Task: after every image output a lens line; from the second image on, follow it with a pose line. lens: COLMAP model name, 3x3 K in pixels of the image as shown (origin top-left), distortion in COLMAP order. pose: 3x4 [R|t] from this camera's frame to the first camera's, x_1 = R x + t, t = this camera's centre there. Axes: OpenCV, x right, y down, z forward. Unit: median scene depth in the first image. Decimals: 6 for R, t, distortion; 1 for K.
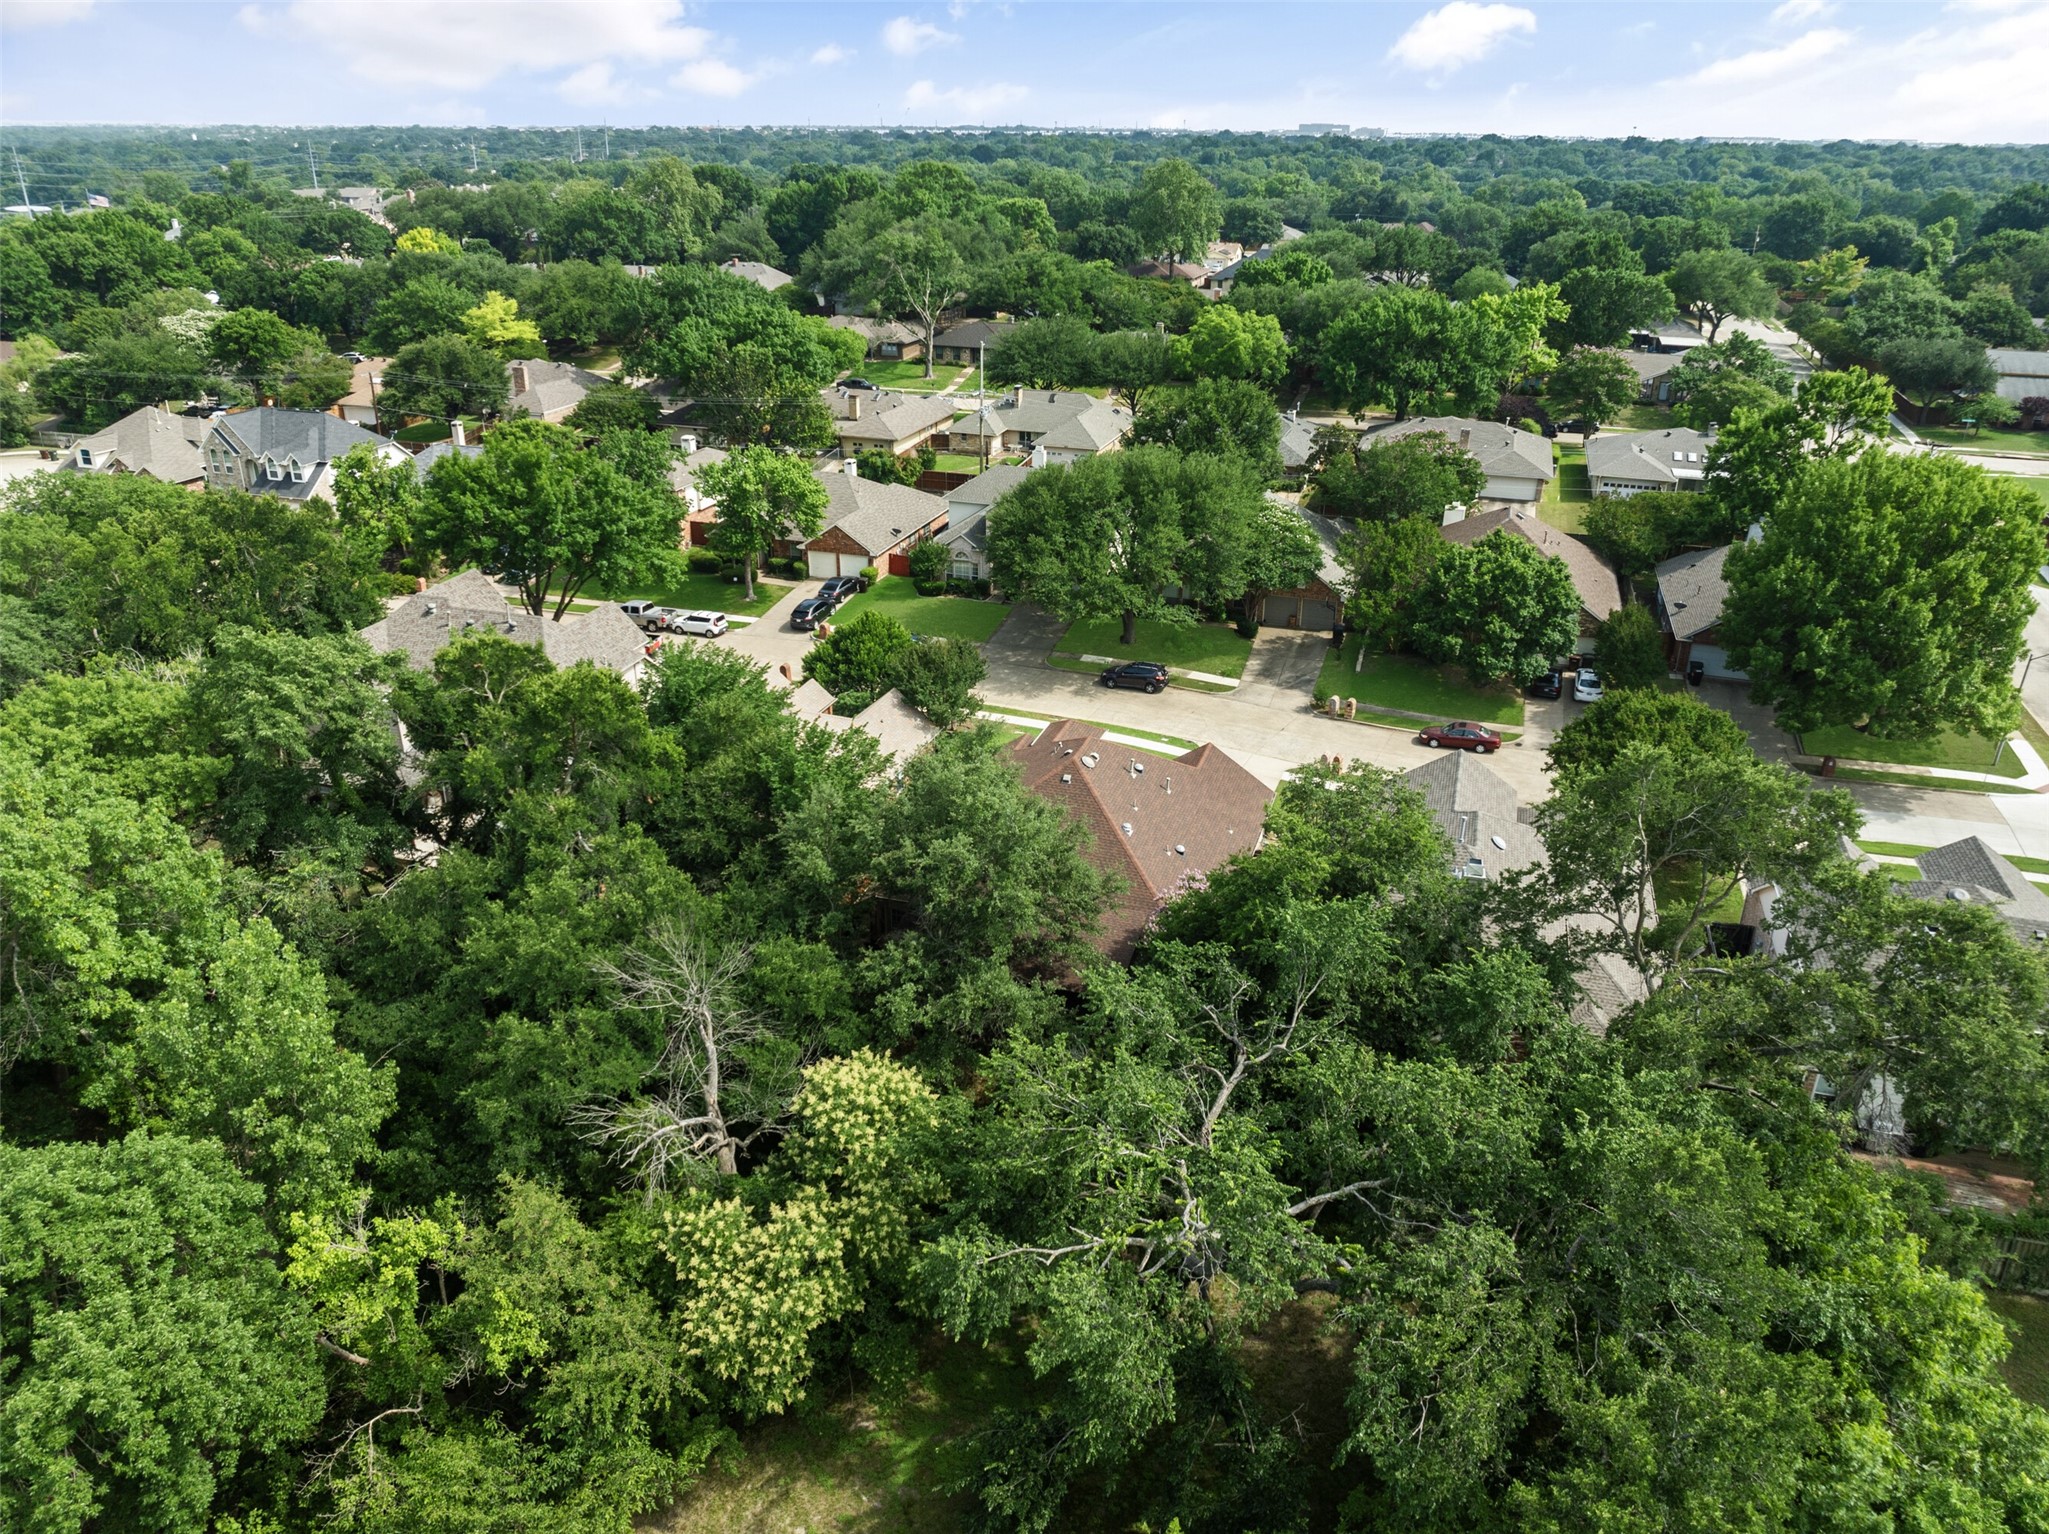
lens RADIAL K [[1416.8, 0, 1024.5], [0, 1416.8, 767.0], [0, 0, 1]] dist [-0.032290, -0.006776]
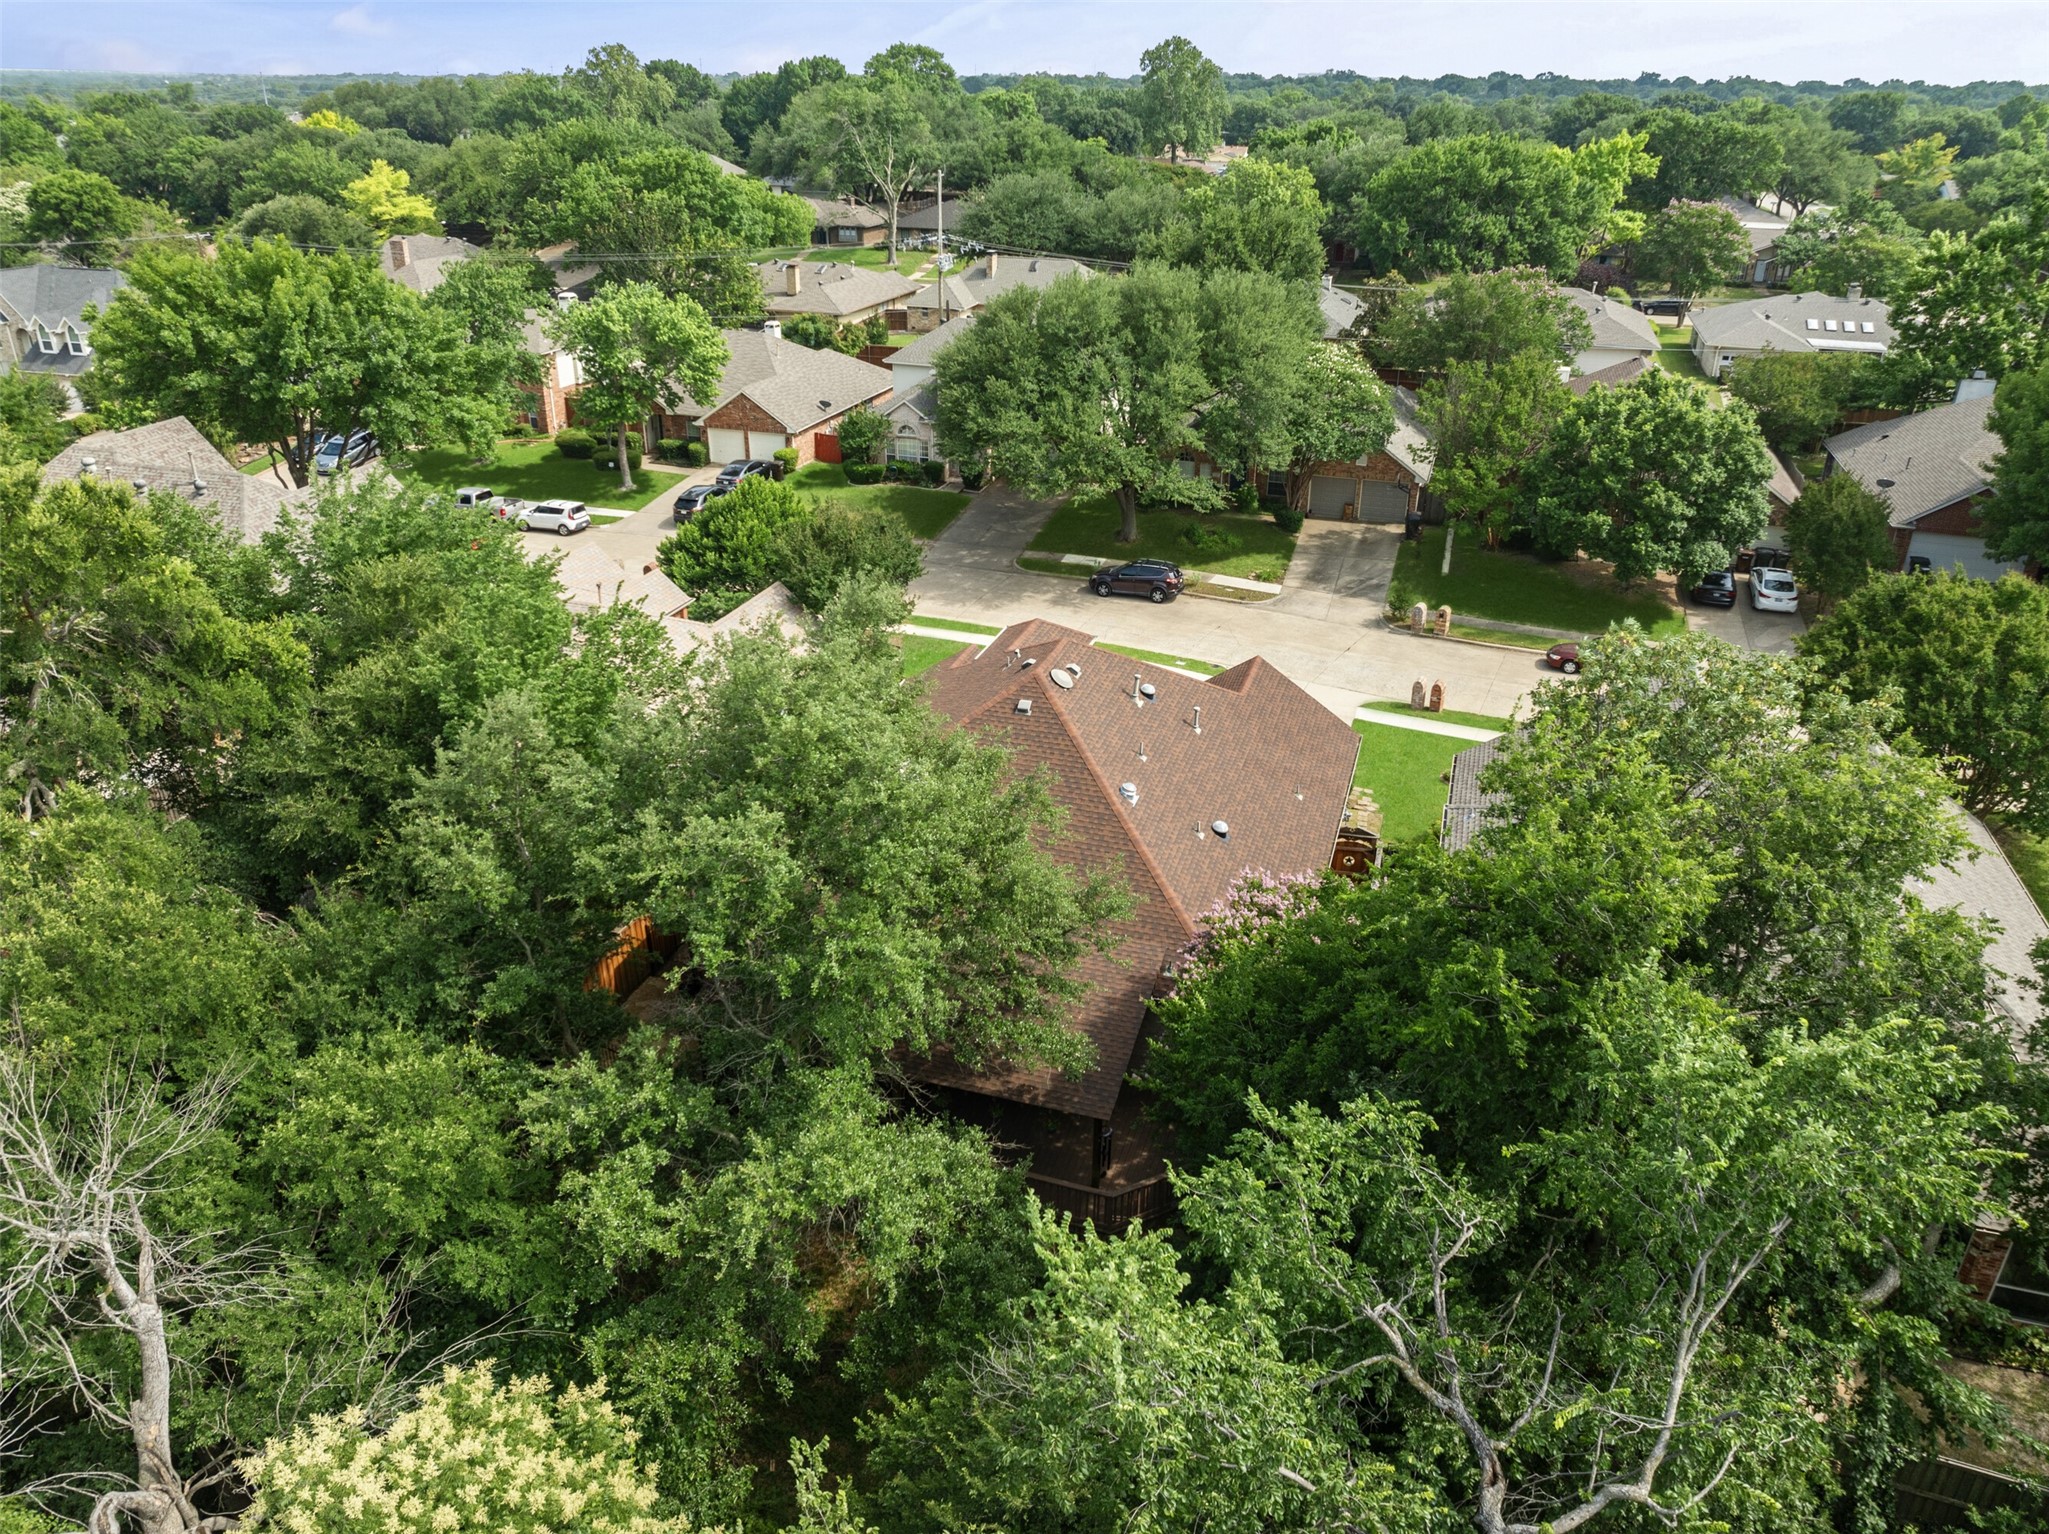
lens RADIAL K [[1416.8, 0, 1024.5], [0, 1416.8, 767.0], [0, 0, 1]] dist [-0.032290, -0.006776]
pose [[0.999995, -0.001738, 0.002745, 0.016962], [0.001662, 0.999618, 0.027590, 0.010113], [-0.002792, -0.027586, 0.999616, 0.252024]]
